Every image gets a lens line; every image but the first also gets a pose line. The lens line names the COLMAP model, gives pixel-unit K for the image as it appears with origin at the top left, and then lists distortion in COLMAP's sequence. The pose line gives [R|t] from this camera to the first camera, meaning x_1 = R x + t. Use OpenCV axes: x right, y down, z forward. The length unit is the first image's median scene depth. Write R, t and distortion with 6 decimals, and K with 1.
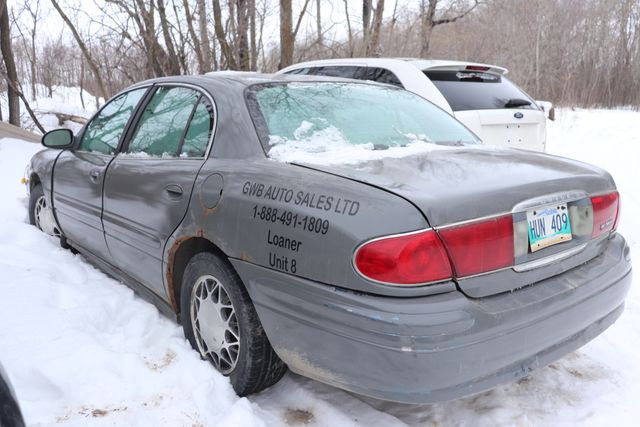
lens RADIAL K [[583.6, 0, 321.9], [0, 583.6, 214.1], [0, 0, 1]] dist [-0.057785, 0.000000]
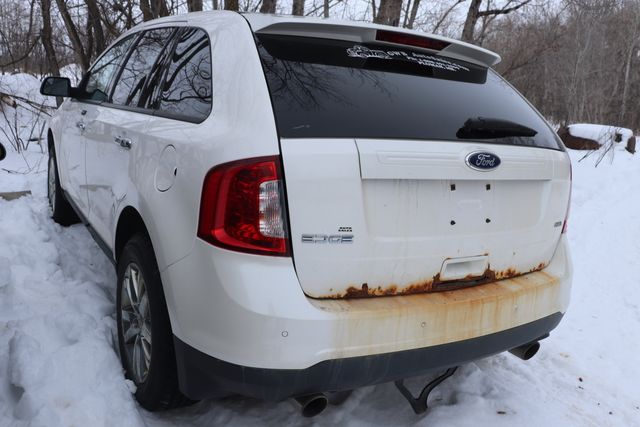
lens RADIAL K [[532.1, 0, 320.5], [0, 532.1, 208.7], [0, 0, 1]] dist [-0.033950, 0.012926]
pose [[0.981126, 0.112419, -0.157334, 0.289104], [-0.112203, 0.993632, 0.010284, -0.128195], [0.157488, 0.007563, 0.987492, 0.621837]]
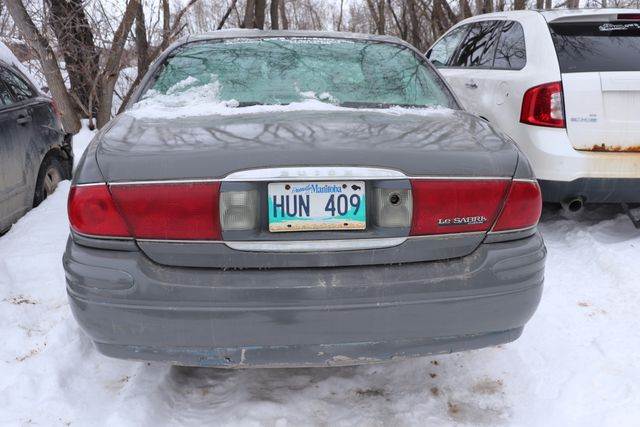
lens RADIAL K [[588.9, 0, 331.1], [0, 588.9, 228.7], [0, 0, 1]] dist [-0.067874, 0.000000]
pose [[0.819800, 0.155944, -0.551007, 0.408088], [-0.110142, 0.987180, 0.115516, -0.021571], [0.561958, -0.034011, 0.826467, 0.148605]]
